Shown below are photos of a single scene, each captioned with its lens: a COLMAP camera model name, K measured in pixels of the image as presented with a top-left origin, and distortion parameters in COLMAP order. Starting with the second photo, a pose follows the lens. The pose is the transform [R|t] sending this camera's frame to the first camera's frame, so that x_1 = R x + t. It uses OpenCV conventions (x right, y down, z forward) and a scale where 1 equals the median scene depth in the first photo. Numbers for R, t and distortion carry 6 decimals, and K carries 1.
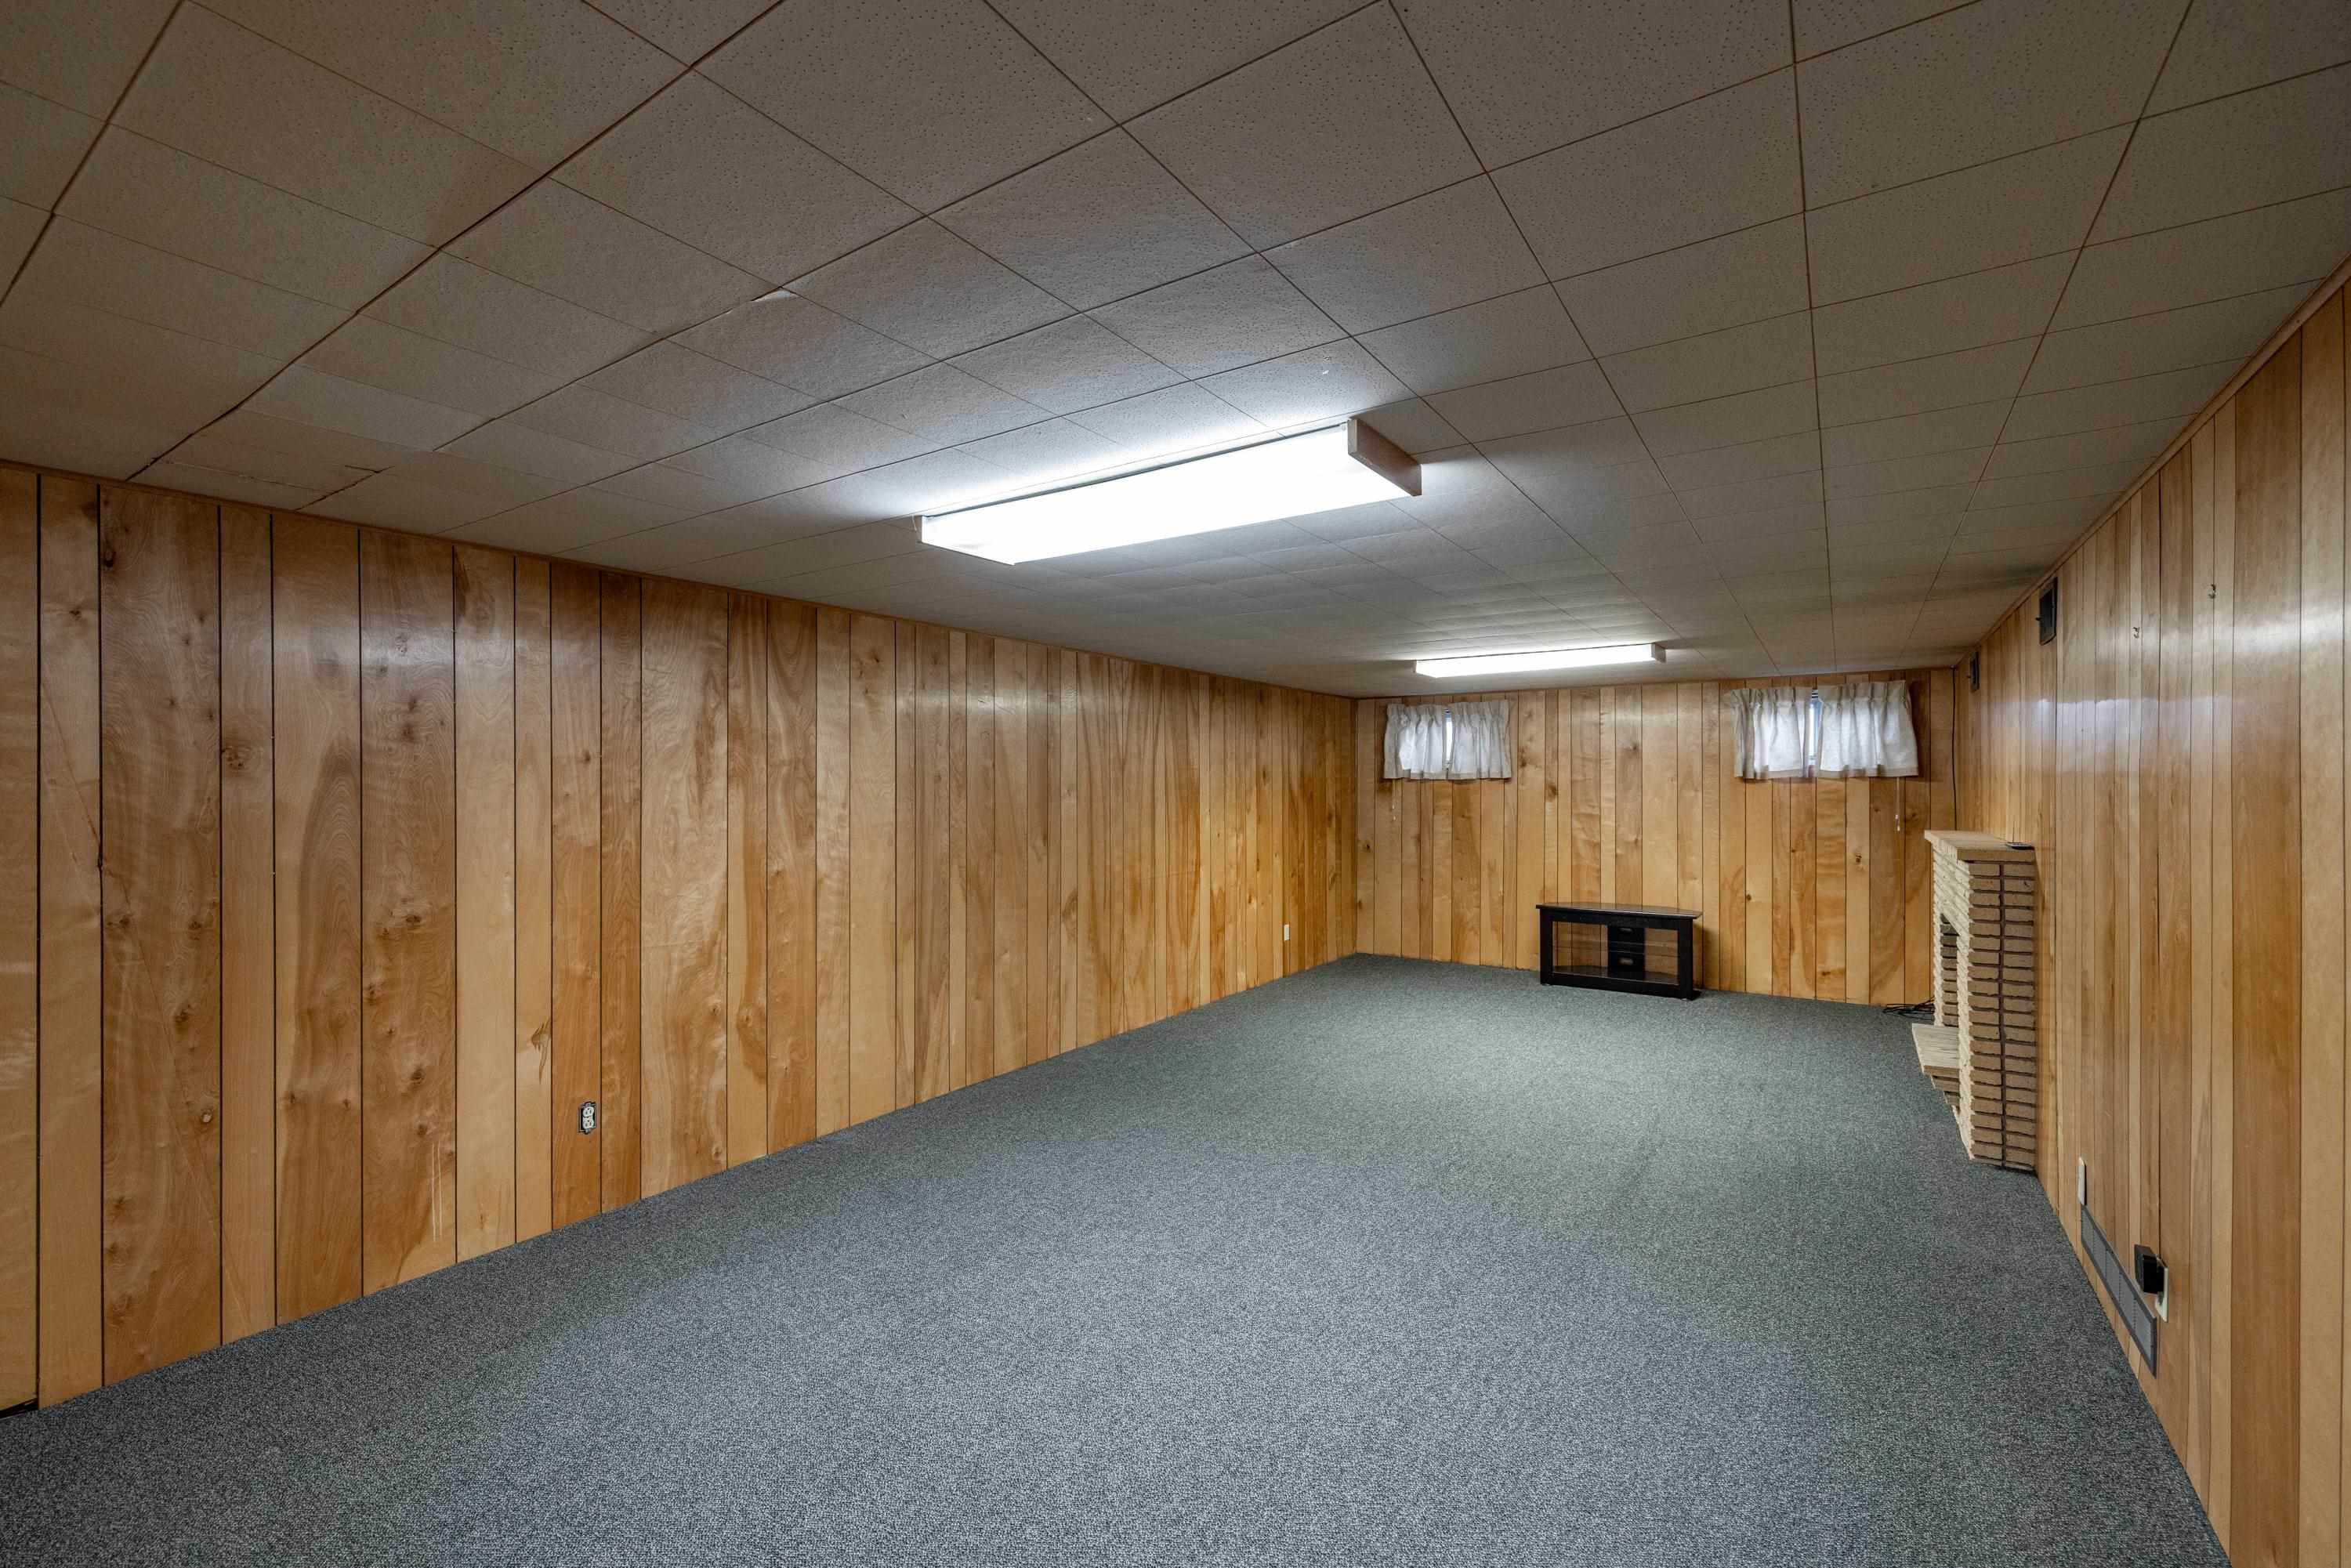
lens RADIAL K [[994.0, 0, 1175.5], [0, 994.0, 784.0], [0, 0, 1]] dist [0.001011, -0.000050]
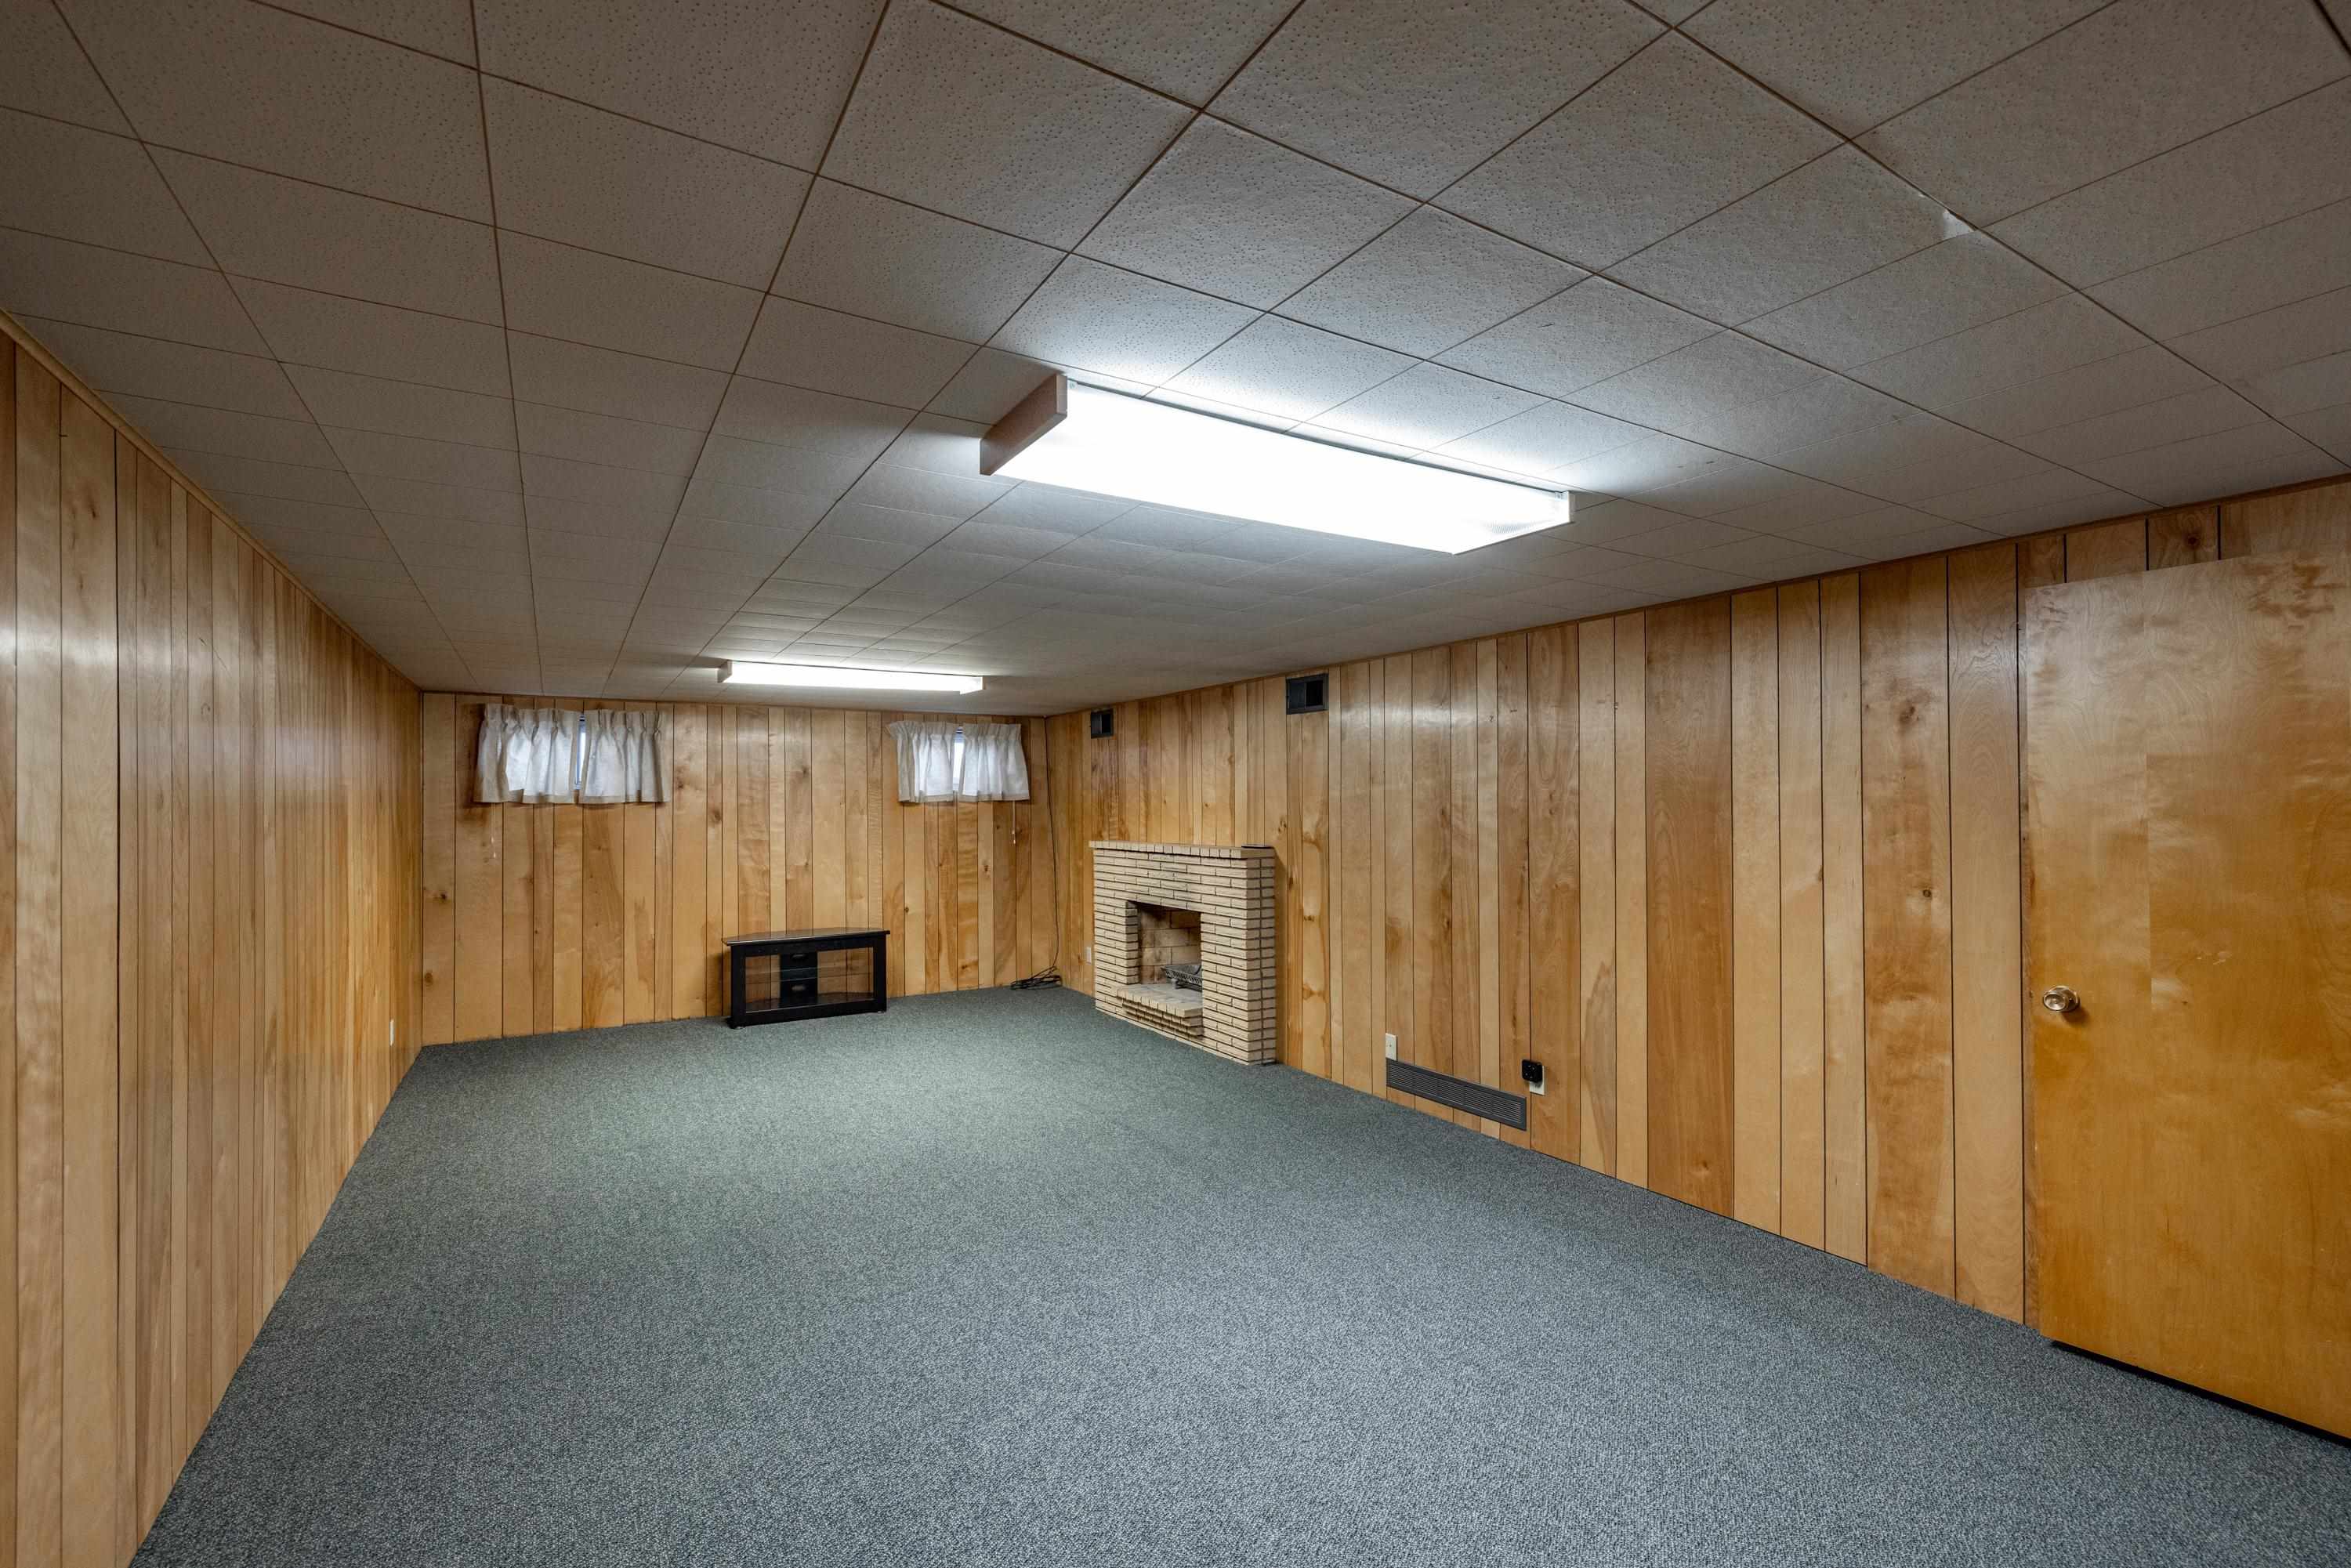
lens RADIAL K [[997.8, 0, 1171.3], [0, 997.8, 797.8], [0, 0, 1]] dist [0.001427, 0.000116]
pose [[0.421564, 0.004188, 0.906789, -0.306536], [0.005958, 0.999955, -0.007388, -0.000435], [-0.906779, 0.008517, 0.421520, 0.263862]]
